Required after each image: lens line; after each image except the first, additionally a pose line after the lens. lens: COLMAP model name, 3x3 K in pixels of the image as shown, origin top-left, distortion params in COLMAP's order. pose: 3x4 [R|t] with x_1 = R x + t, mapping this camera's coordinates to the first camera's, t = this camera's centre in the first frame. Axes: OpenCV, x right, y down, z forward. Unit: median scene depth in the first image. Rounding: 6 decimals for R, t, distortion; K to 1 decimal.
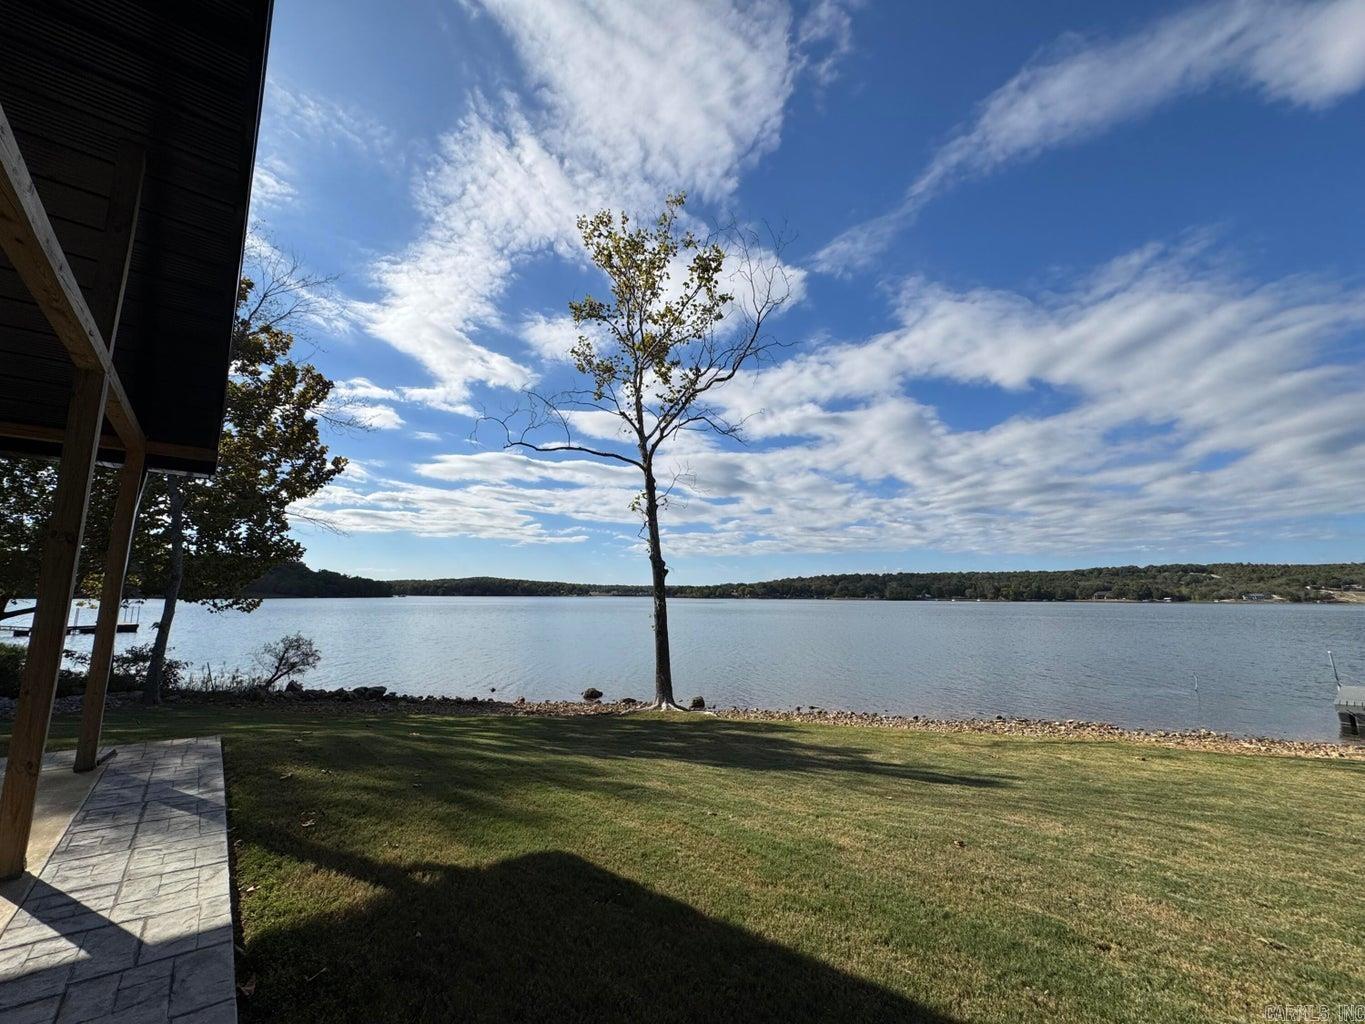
lens RADIAL K [[544.7, 0, 690.1], [0, 544.7, 511.1], [0, 0, 1]] dist [-0.000166, 0.000528]
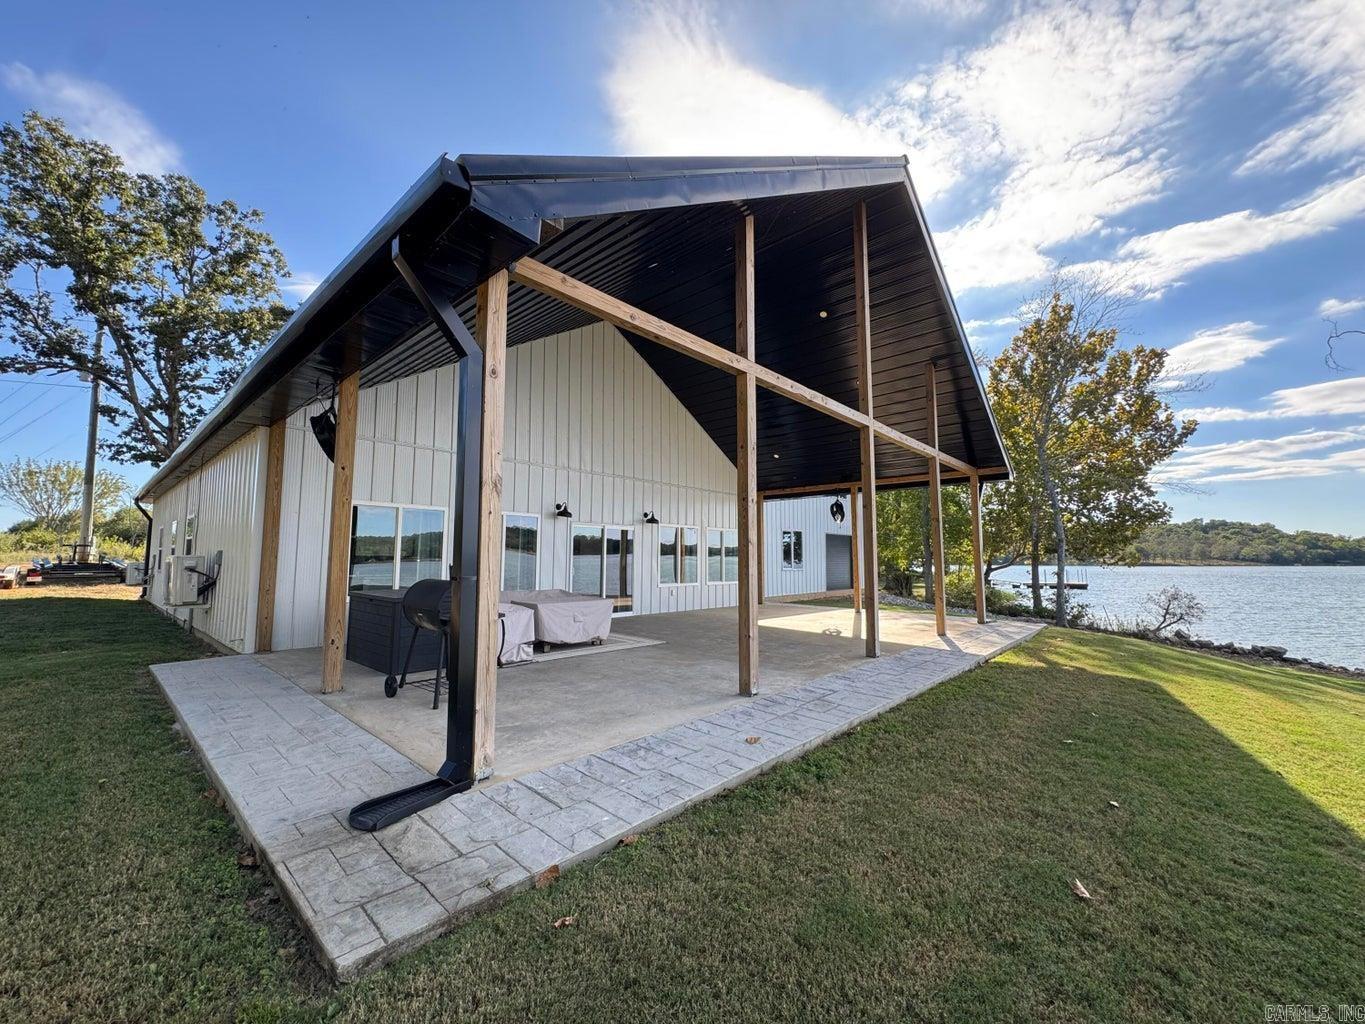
lens RADIAL K [[544.7, 0, 678.5], [0, 544.7, 513.4], [0, 0, 1]] dist [-0.000166, 0.000528]
pose [[0.124624, -0.093595, -0.987780, 0.037145], [0.154510, 0.985227, -0.073859, 0.000502], [0.980100, -0.143417, 0.137244, -0.016918]]
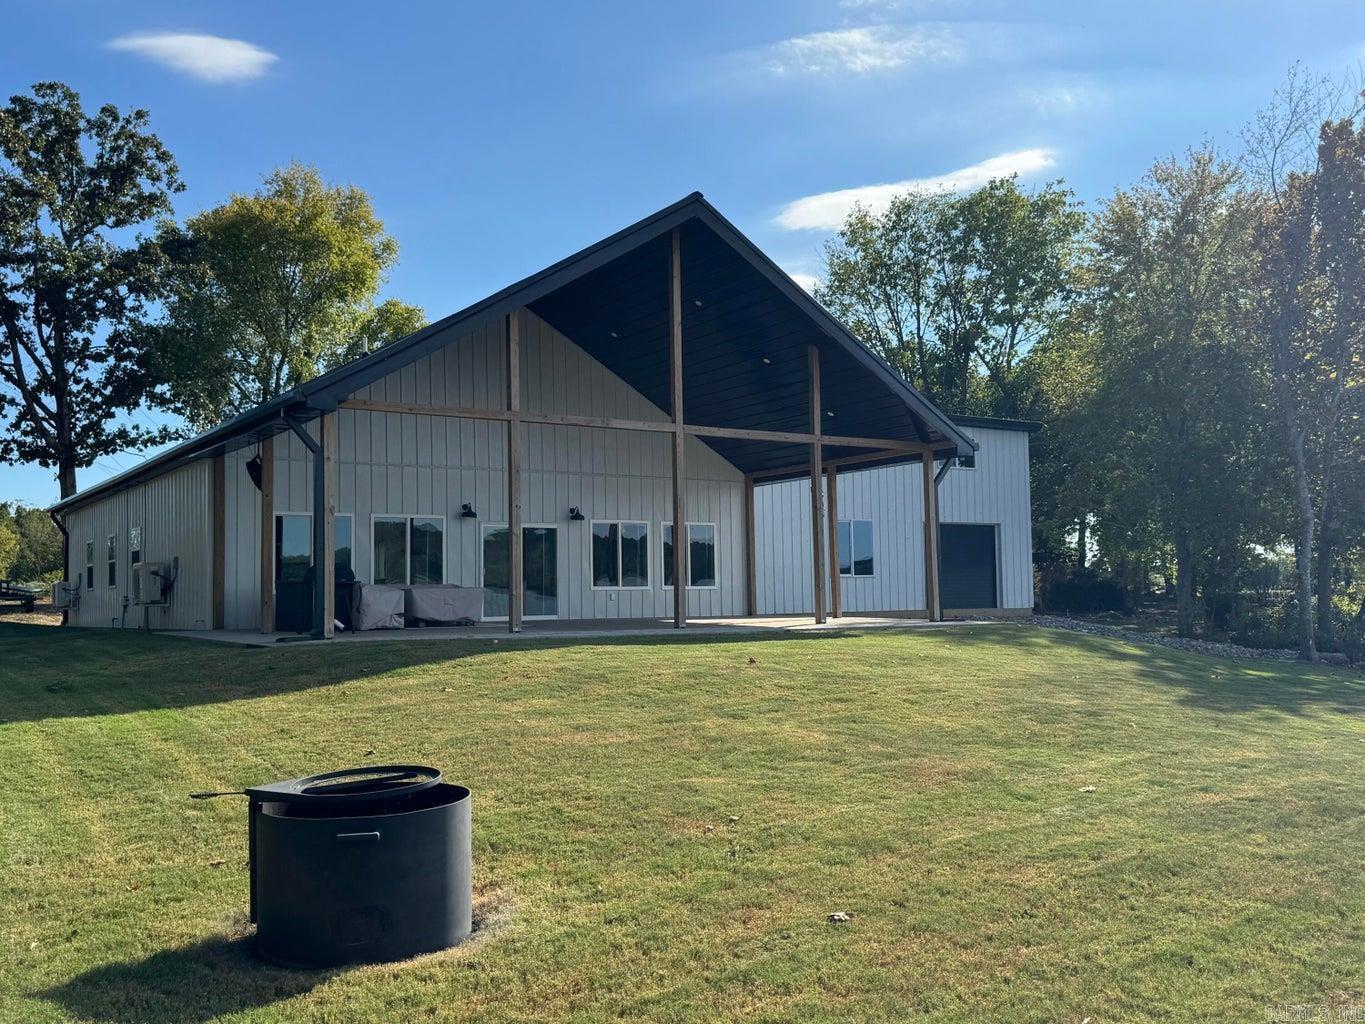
lens RADIAL K [[1286.6, 0, 679.7], [0, 1286.6, 520.7], [0, 0, 1]] dist [0.101751, 0.000000]
pose [[-0.126370, -0.068647, -0.989605, 0.152466], [0.171224, 0.981120, -0.089923, 0.017309], [0.977094, -0.180808, -0.112230, 0.034591]]
